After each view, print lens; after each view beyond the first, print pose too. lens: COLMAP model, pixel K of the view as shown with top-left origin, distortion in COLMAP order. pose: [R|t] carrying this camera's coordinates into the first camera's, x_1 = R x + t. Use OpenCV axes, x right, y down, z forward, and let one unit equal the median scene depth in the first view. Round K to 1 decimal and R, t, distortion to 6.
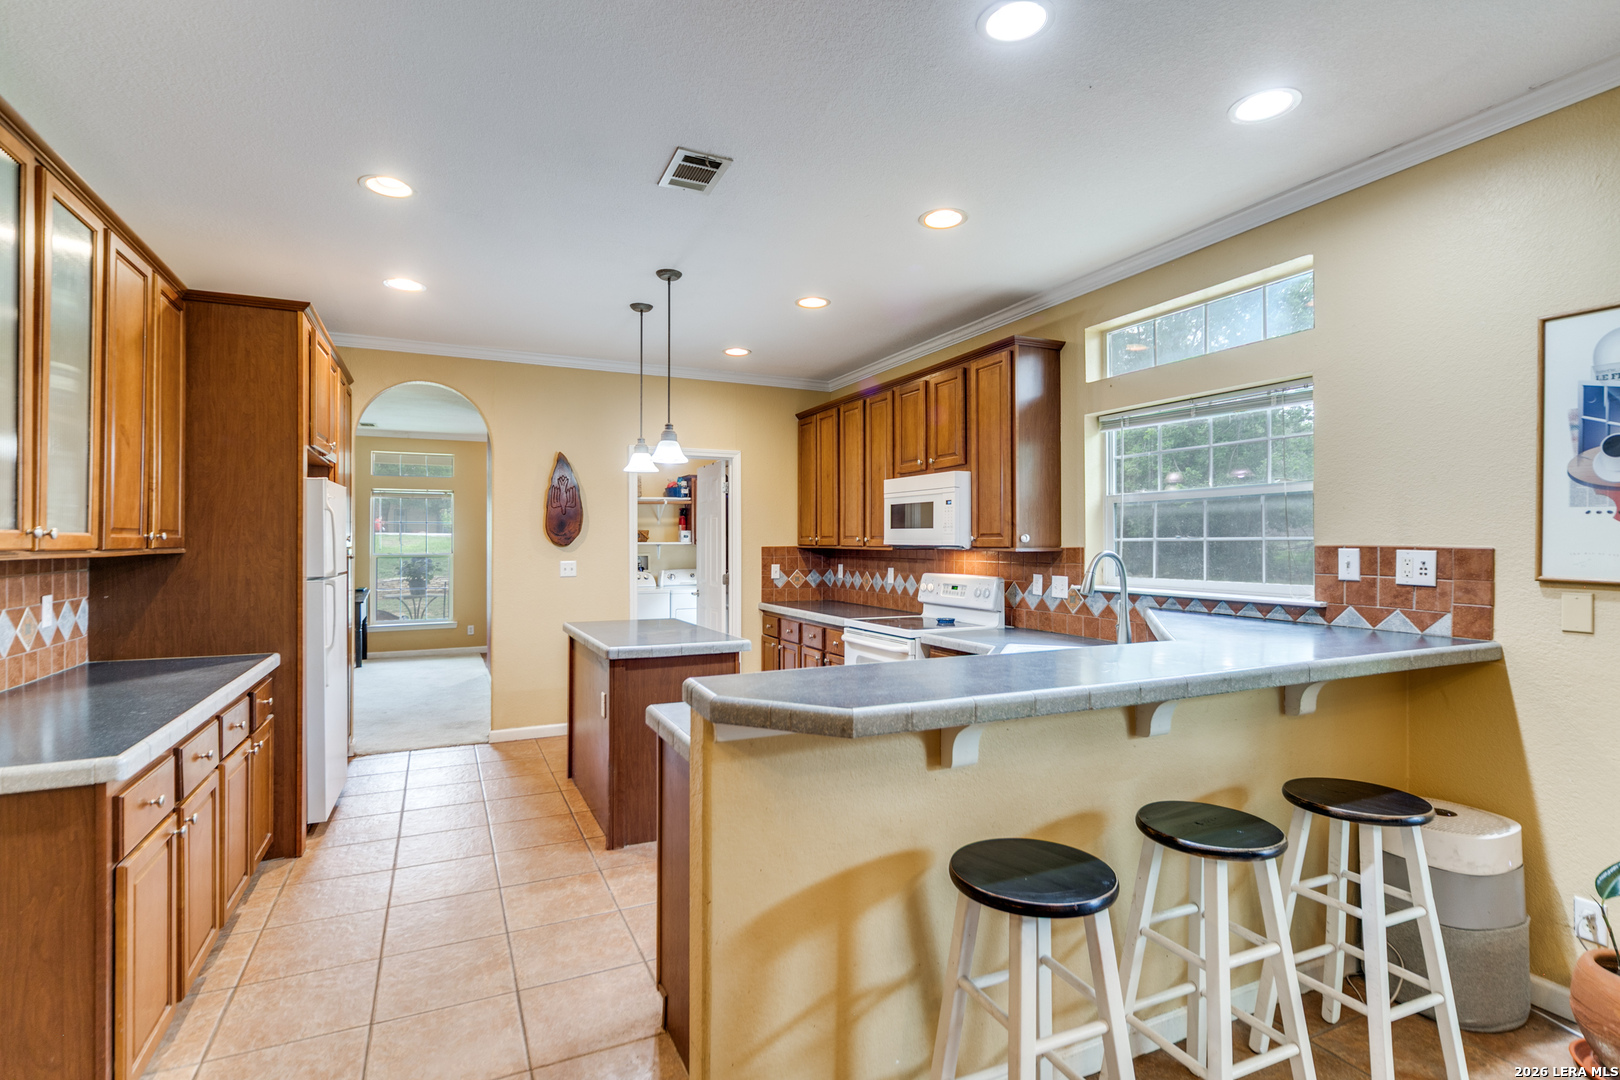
lens RADIAL K [[766.4, 0, 810.0], [0, 766.4, 540.0], [0, 0, 1]] dist [0.003818, 0.000525]
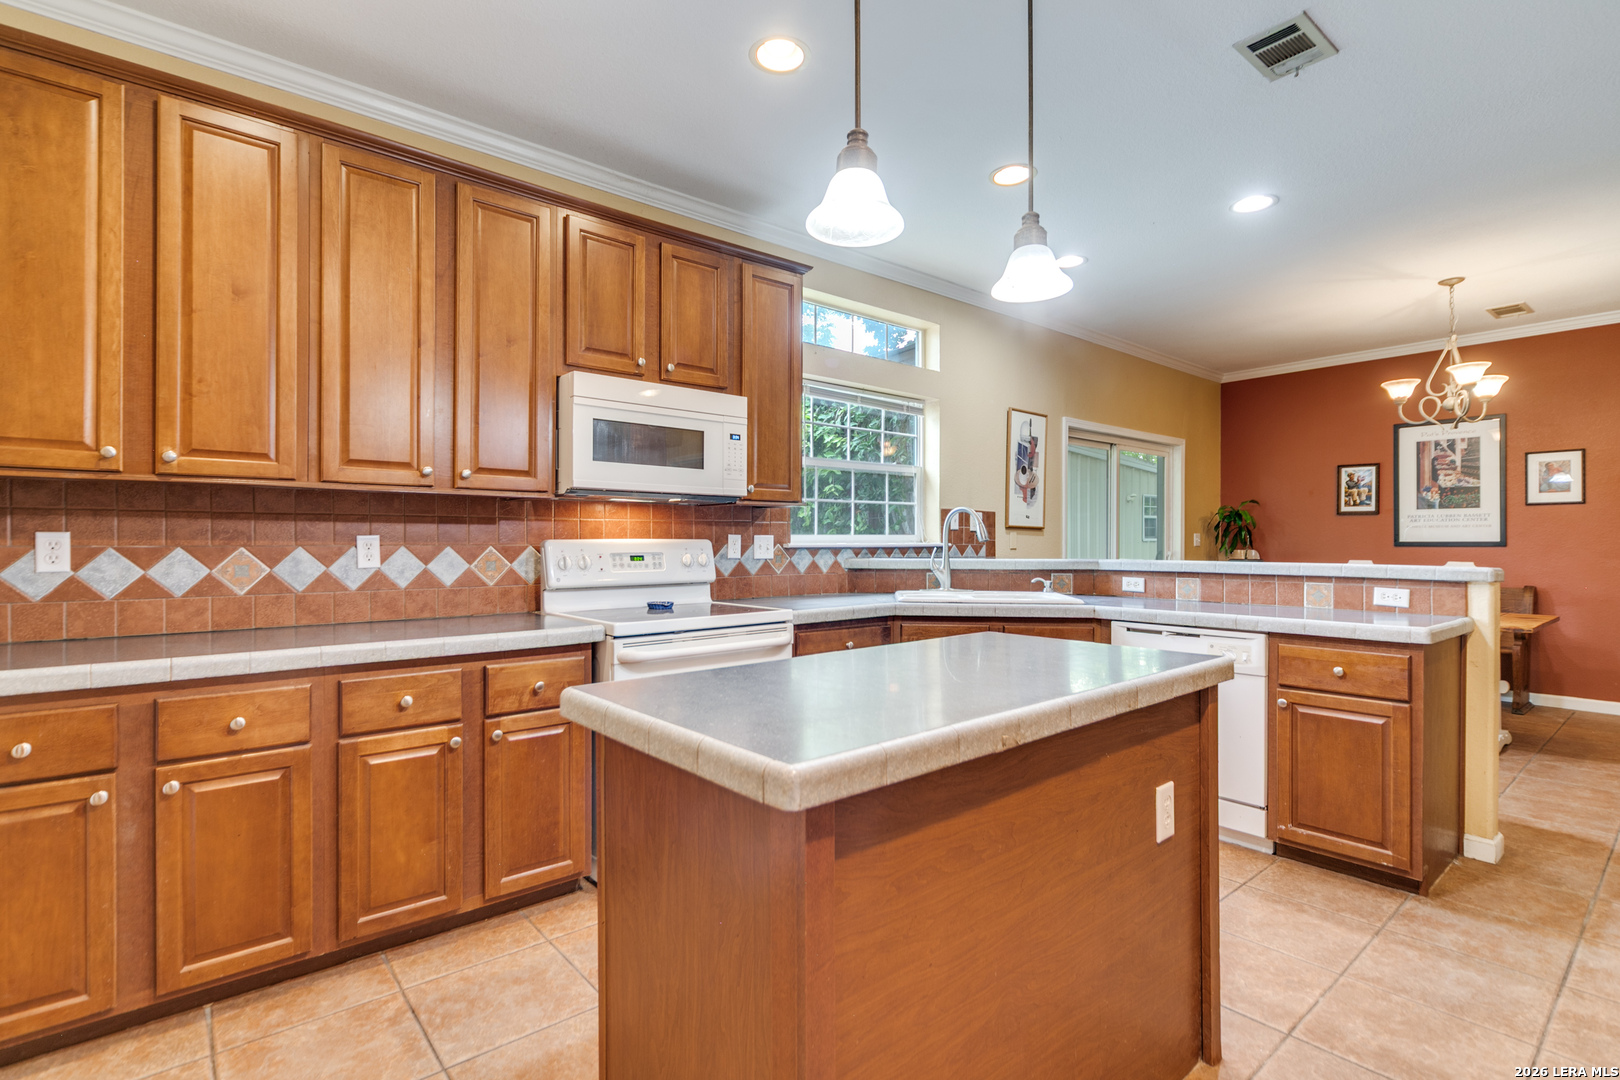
lens RADIAL K [[766.4, 0, 810.0], [0, 766.4, 540.0], [0, 0, 1]] dist [0.003818, 0.000525]
pose [[-0.254396, -0.000104, 0.967100, -0.484799], [-0.003235, 0.999994, -0.000743, 0.044528], [-0.967095, -0.003317, -0.254395, 0.984901]]
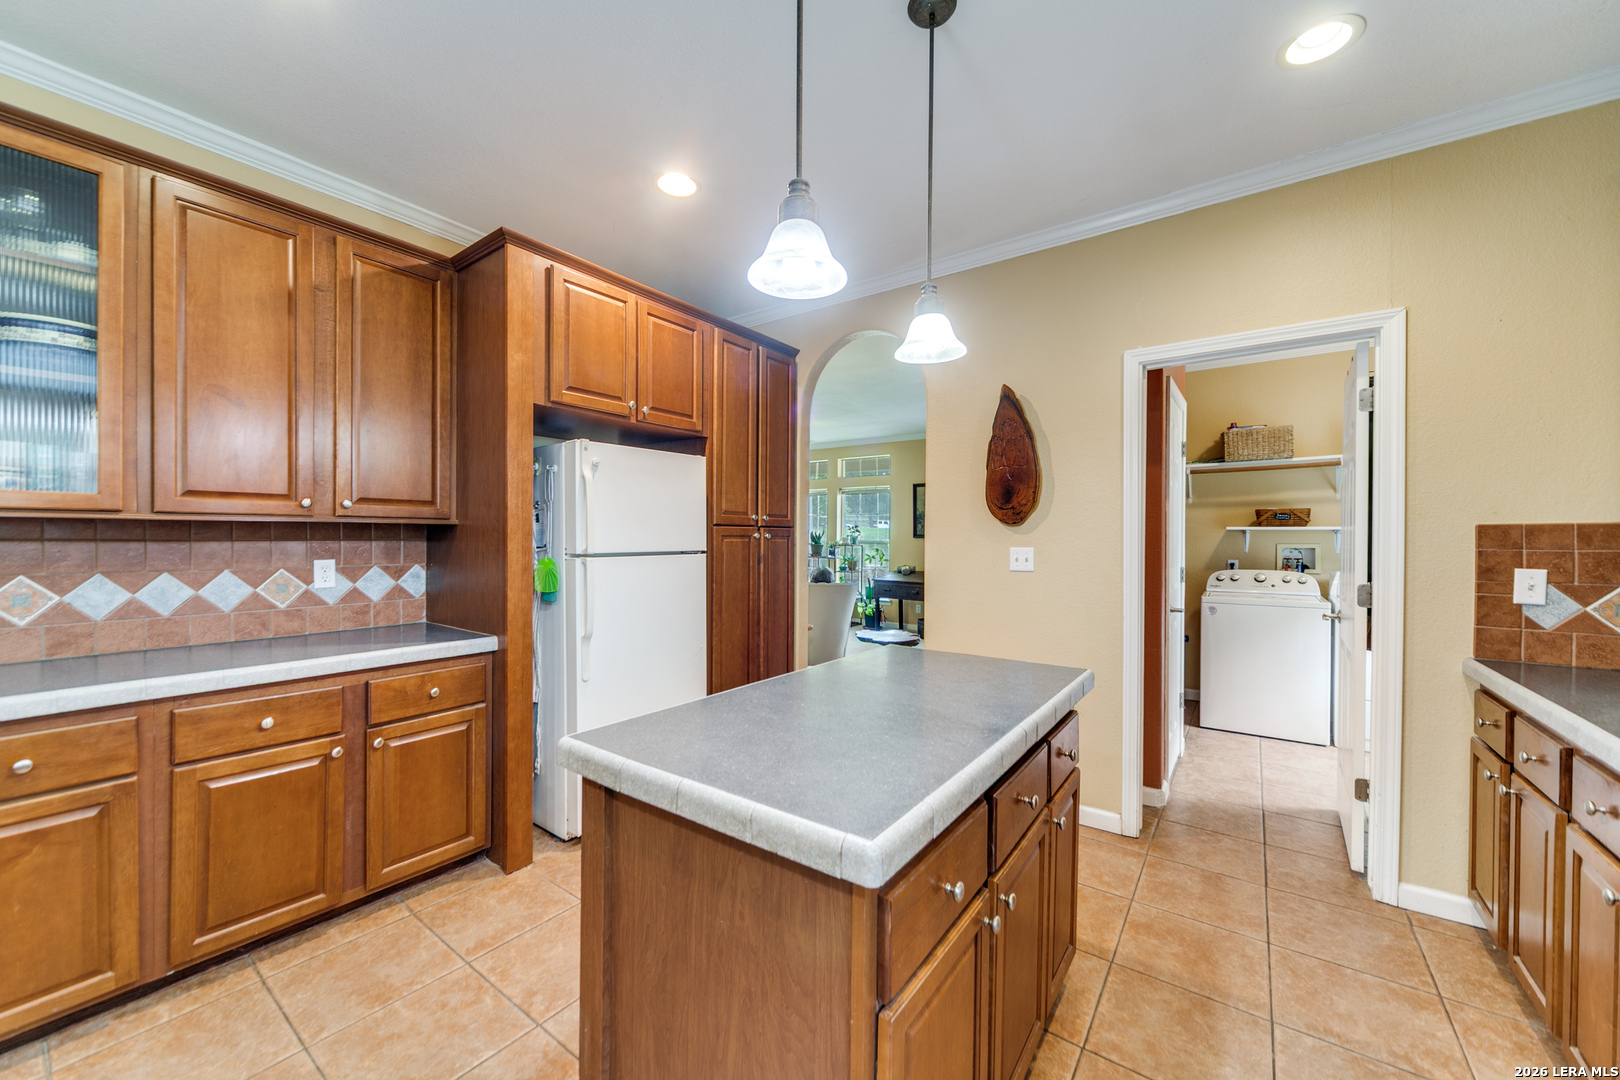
lens RADIAL K [[610.3, 0, 810.0], [0, 610.3, 540.0], [0, 0, 1]] dist [-0.000415, -0.000078]
pose [[0.471403, 0.009559, -0.881866, 0.070420], [-0.004048, 0.999954, 0.008675, 0.019448], [0.881909, -0.000519, 0.471420, 0.684074]]
